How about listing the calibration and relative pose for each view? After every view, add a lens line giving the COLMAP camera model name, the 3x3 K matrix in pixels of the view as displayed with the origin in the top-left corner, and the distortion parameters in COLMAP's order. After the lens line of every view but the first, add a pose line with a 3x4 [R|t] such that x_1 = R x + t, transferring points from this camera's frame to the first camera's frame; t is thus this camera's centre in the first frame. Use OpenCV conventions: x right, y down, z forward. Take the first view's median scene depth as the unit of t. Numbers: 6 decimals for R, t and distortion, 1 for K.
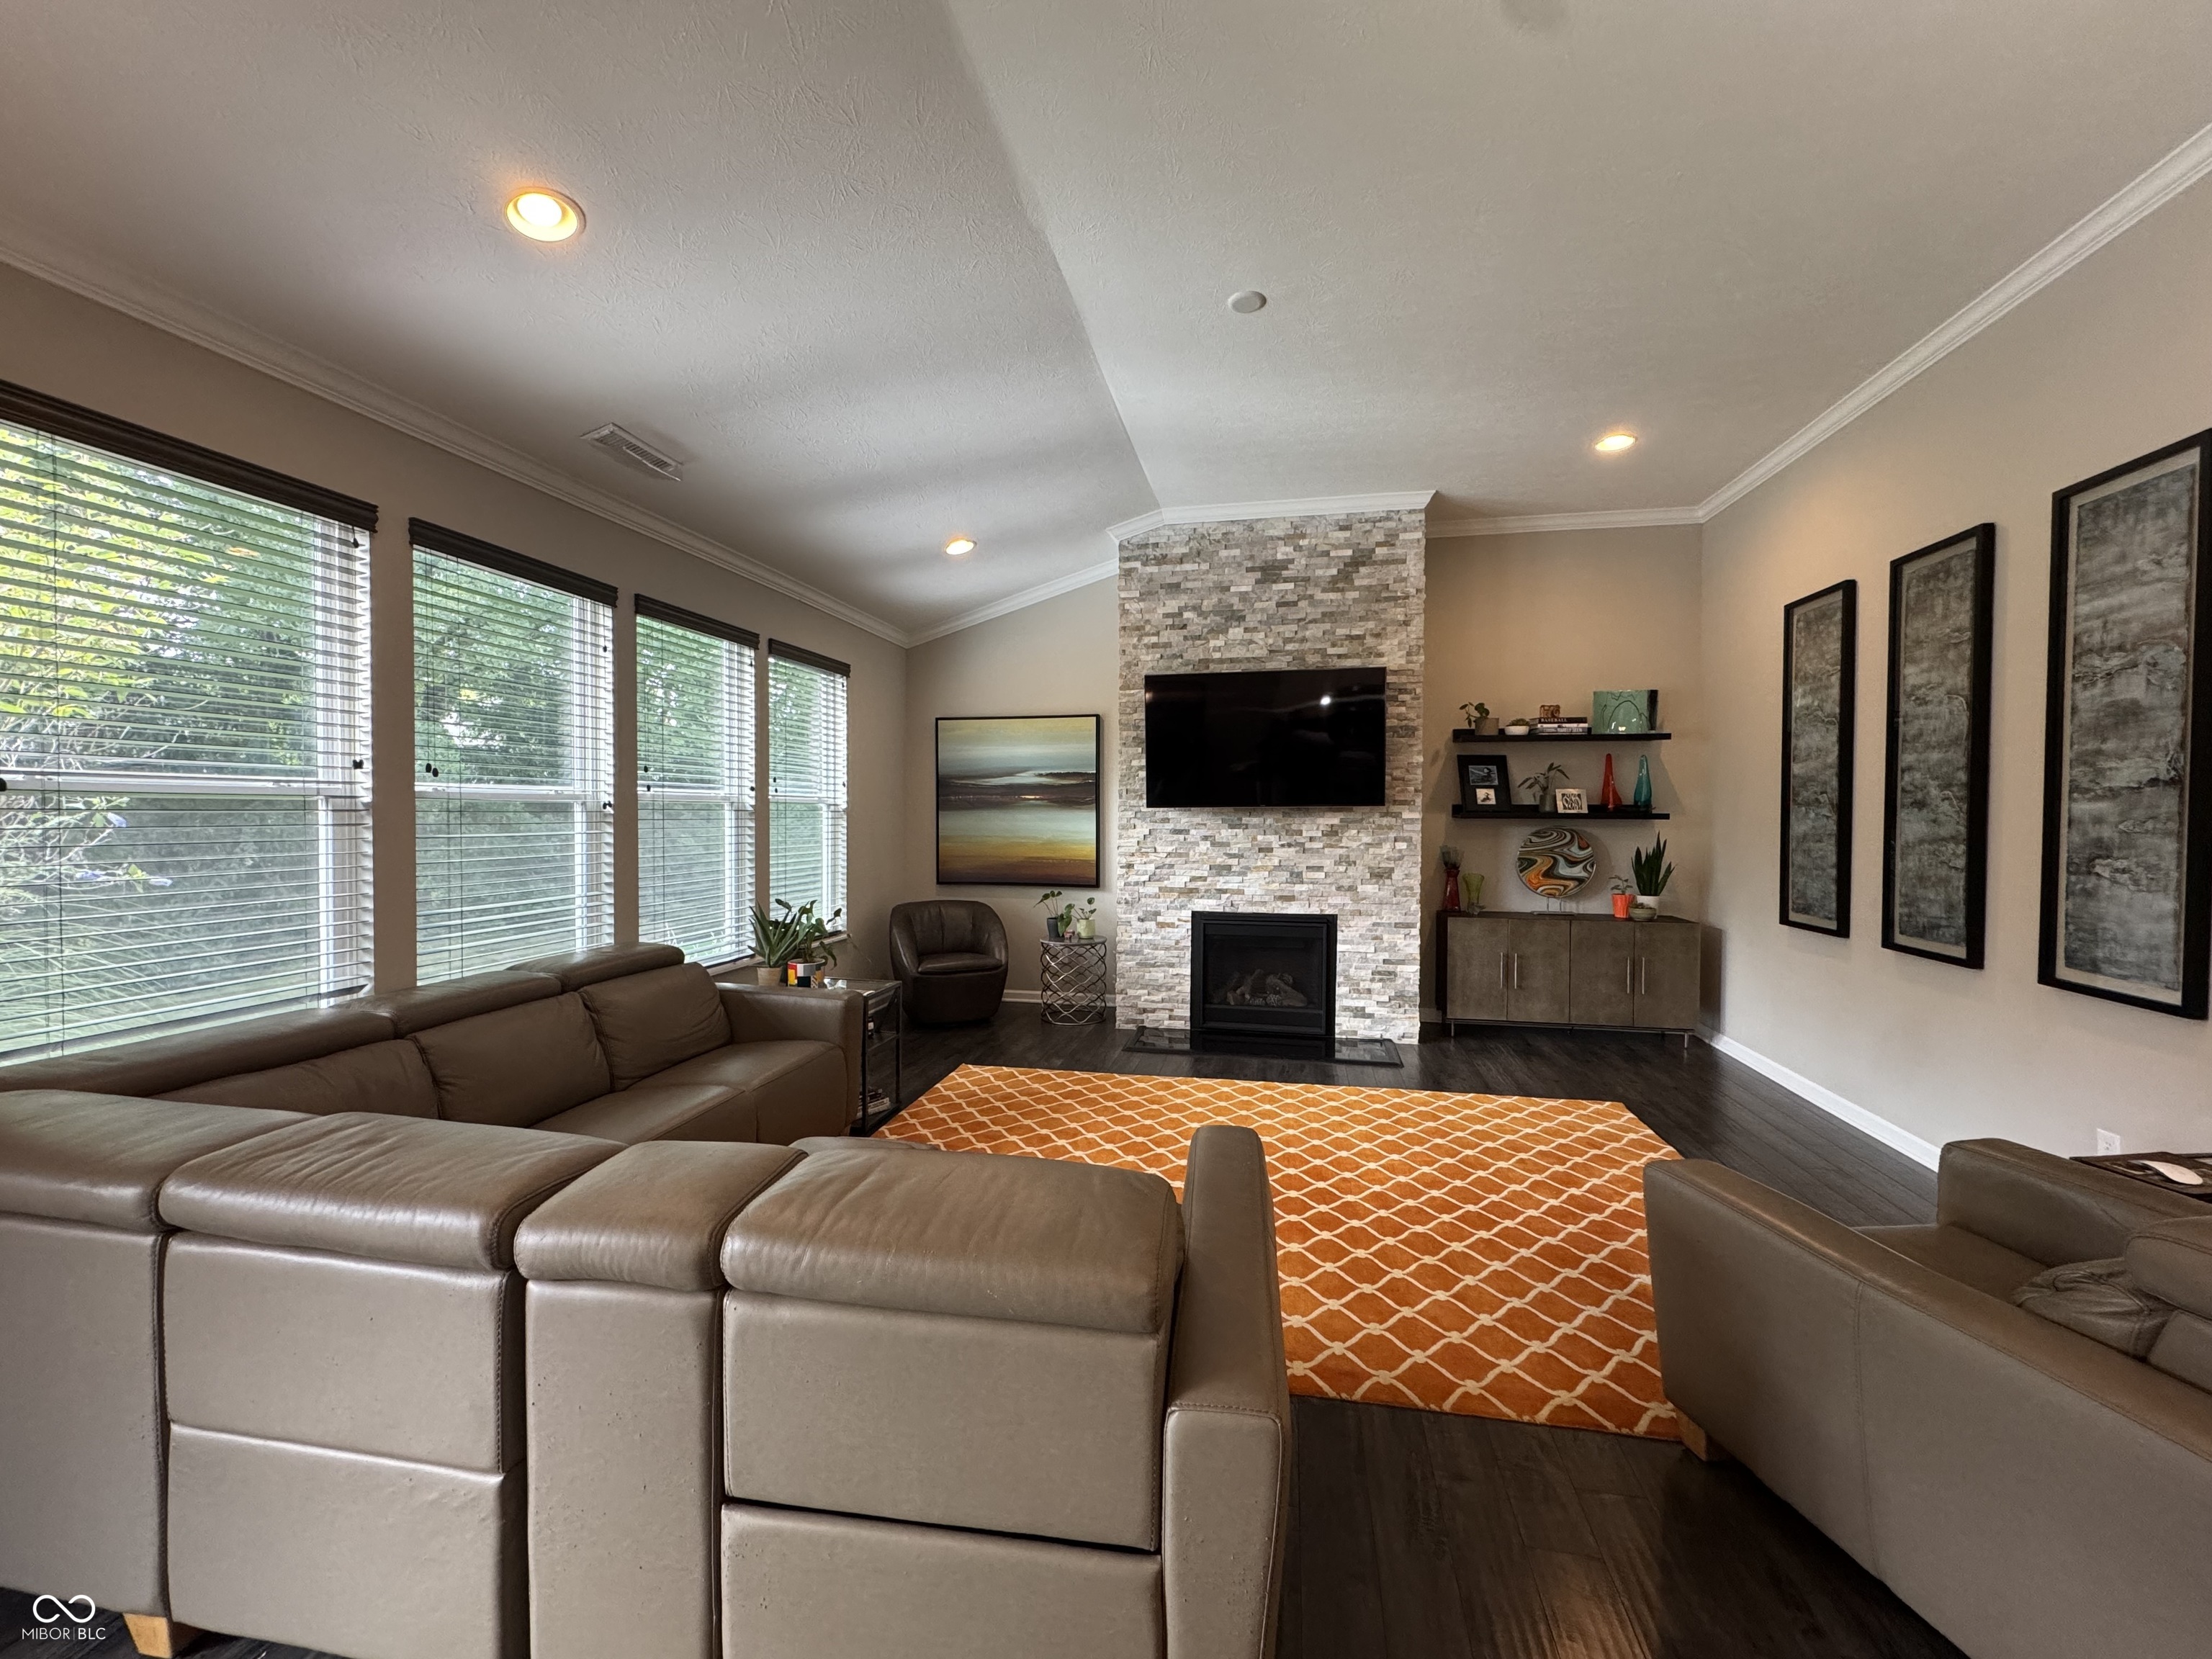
lens RADIAL K [[879.7, 0, 1106.3], [0, 879.7, 828.5], [0, 0, 1]] dist [-0.001647, 0.000221]
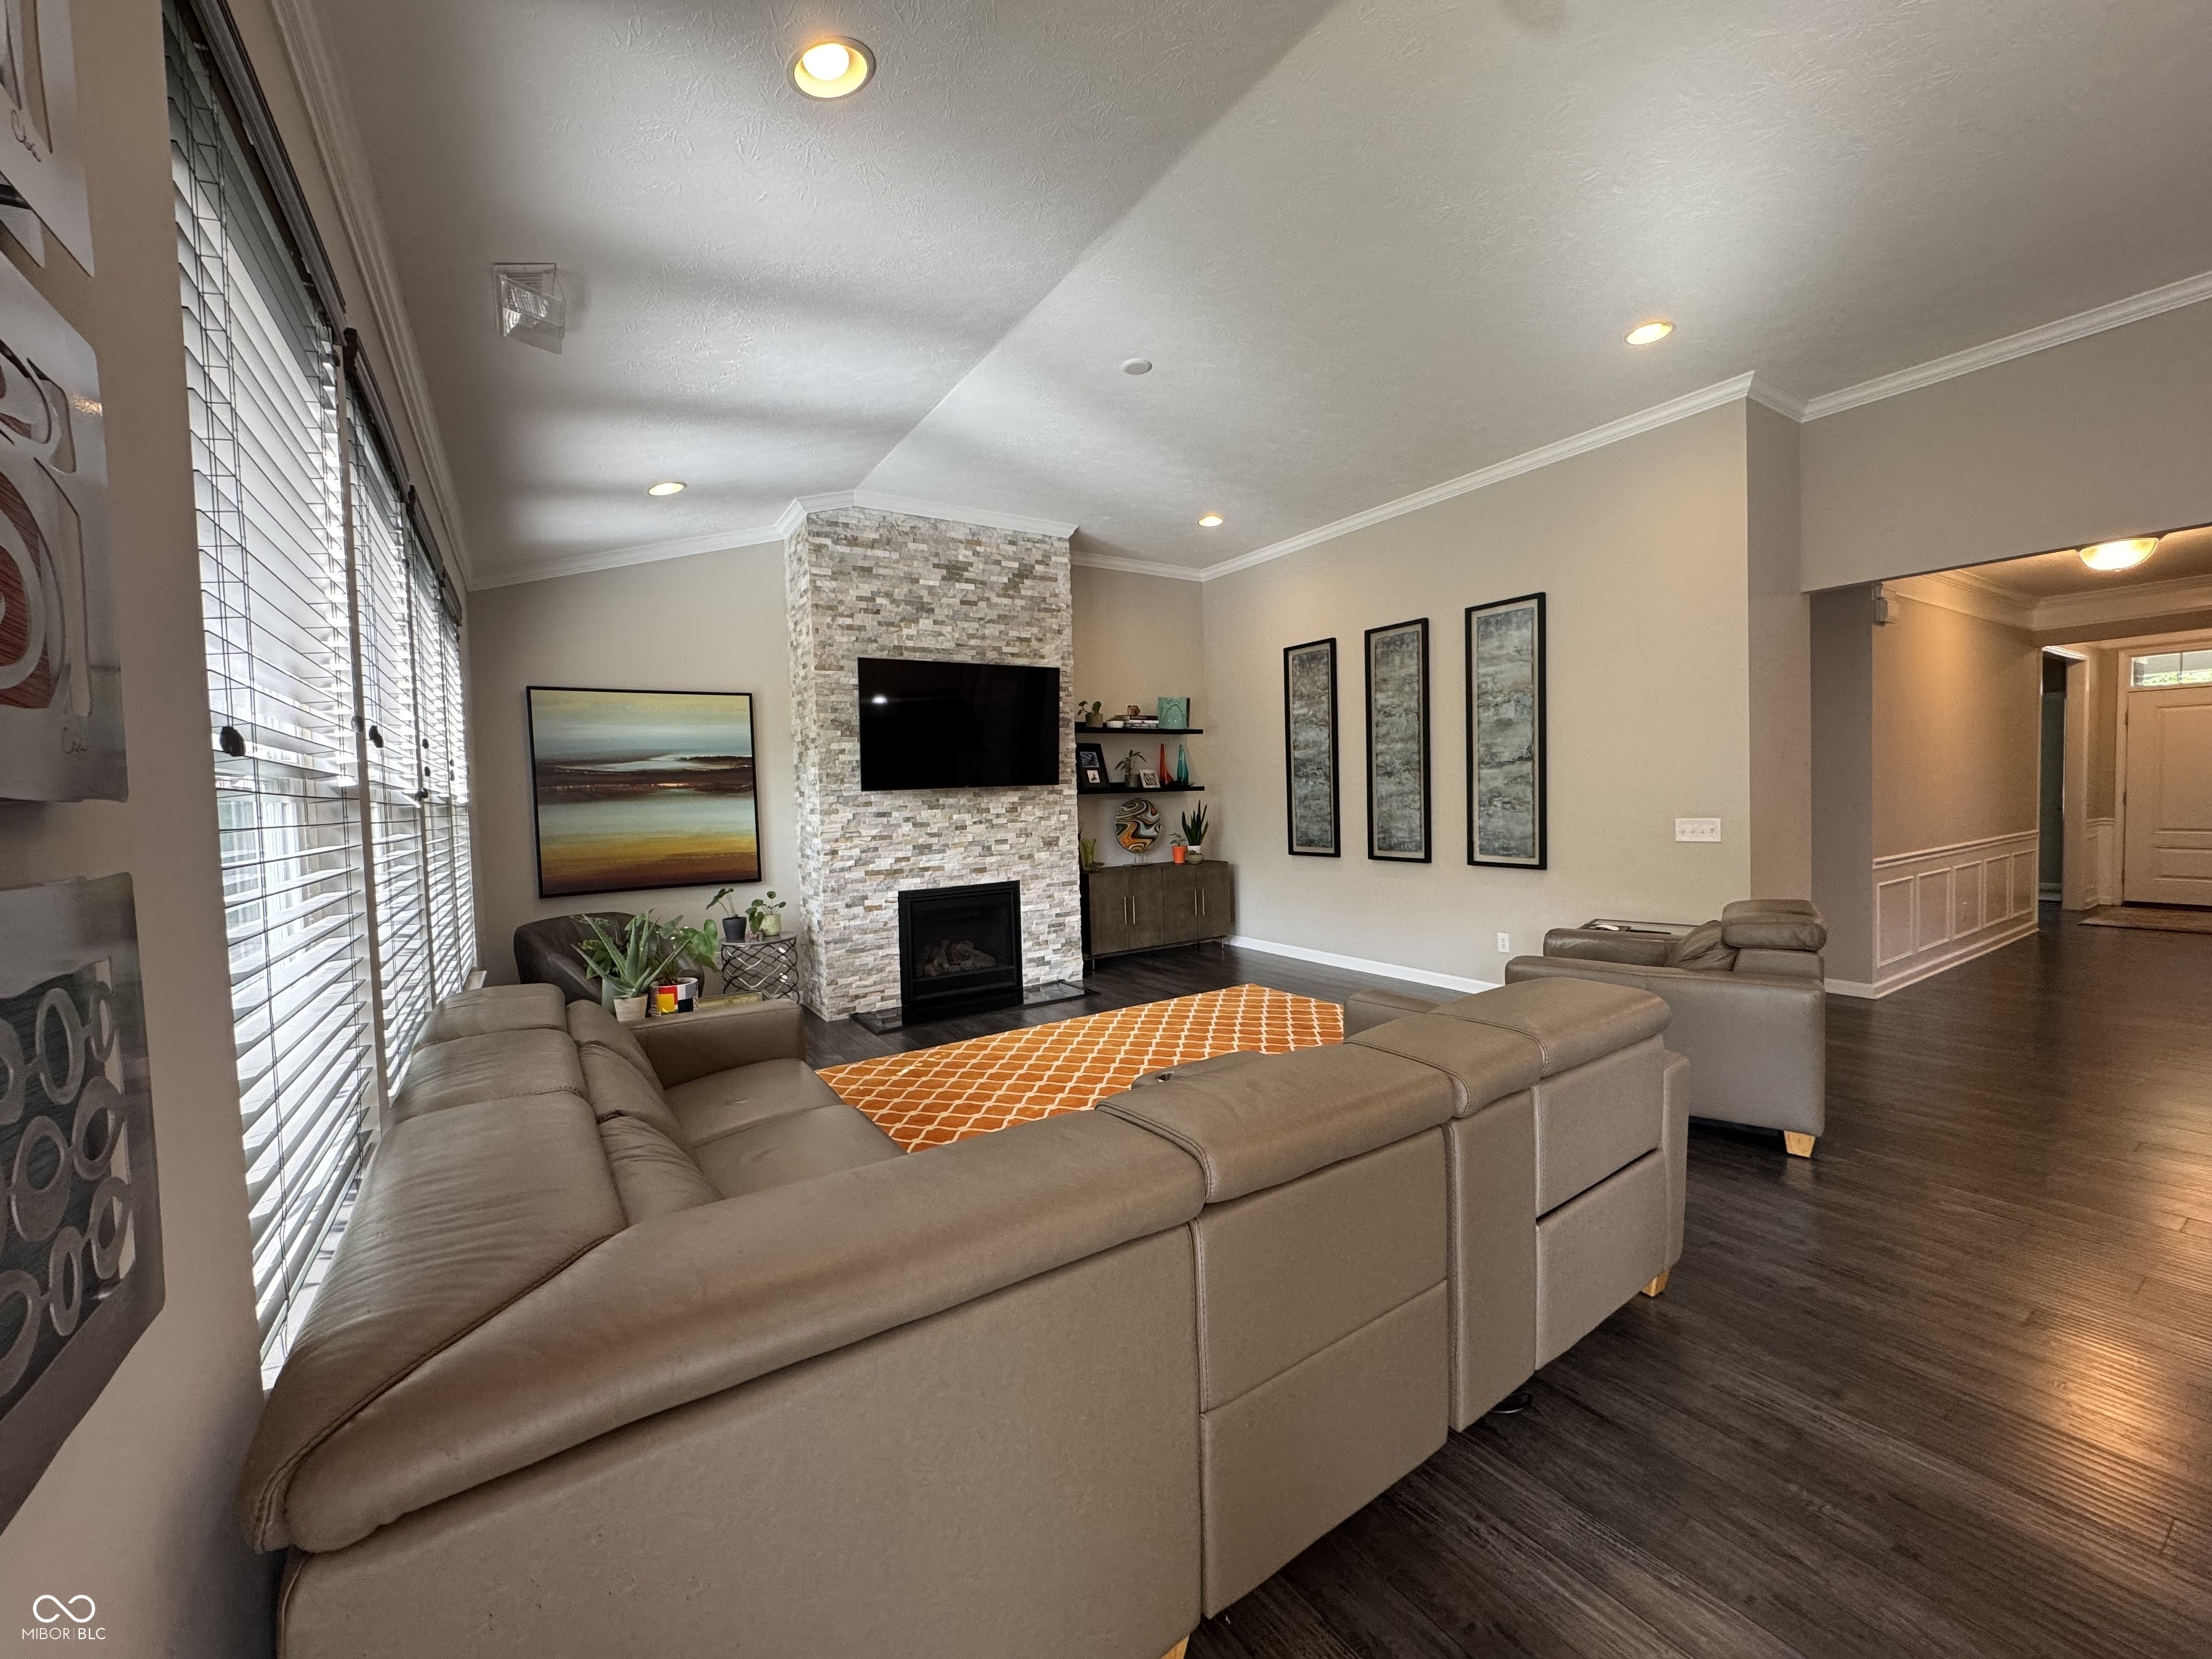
lens RADIAL K [[879.7, 0, 1103.3], [0, 879.7, 831.6], [0, 0, 1]] dist [-0.001647, 0.000221]
pose [[0.714185, -0.056259, 0.697693, -0.457518], [0.047241, 0.998366, 0.032147, 0.002541], [-0.698361, 0.010001, 0.715675, 0.099953]]
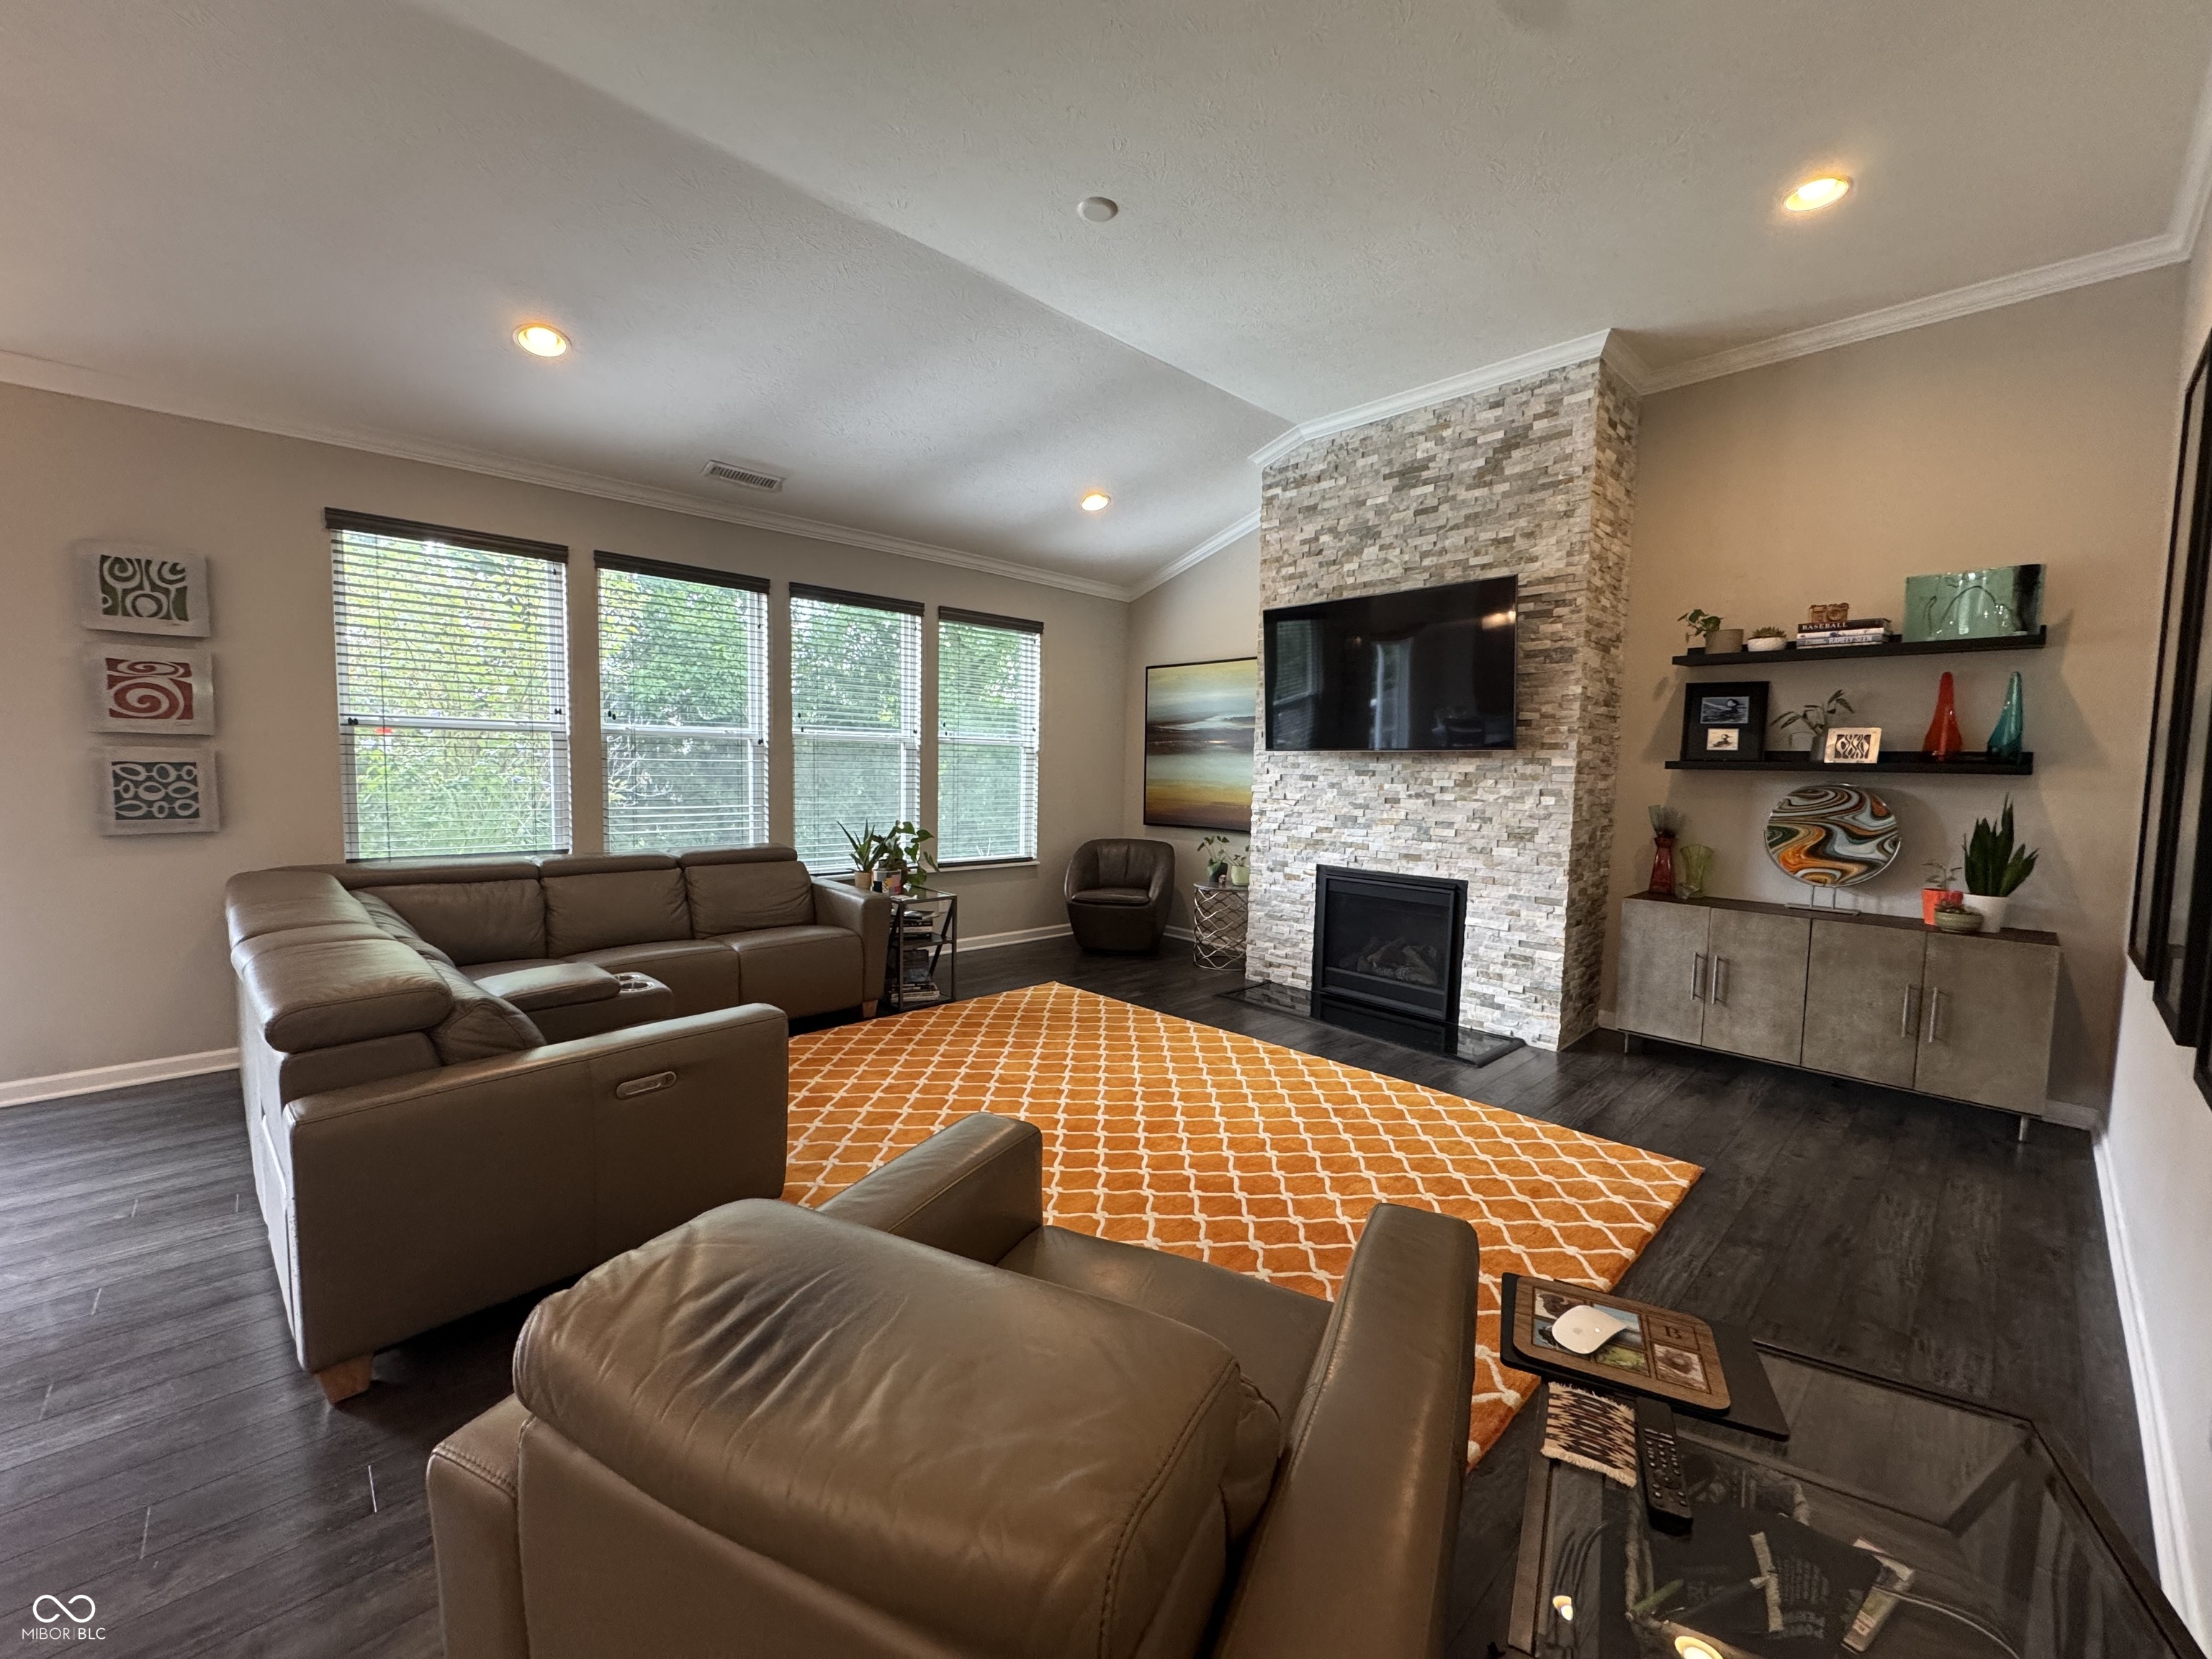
lens RADIAL K [[879.7, 0, 1105.7], [0, 879.7, 828.0], [0, 0, 1]] dist [-0.001647, 0.000221]
pose [[0.823107, 0.055553, -0.565163, 0.447529], [-0.028388, 0.997985, 0.056754, 0.010137], [0.567176, -0.030671, 0.823025, 0.119560]]
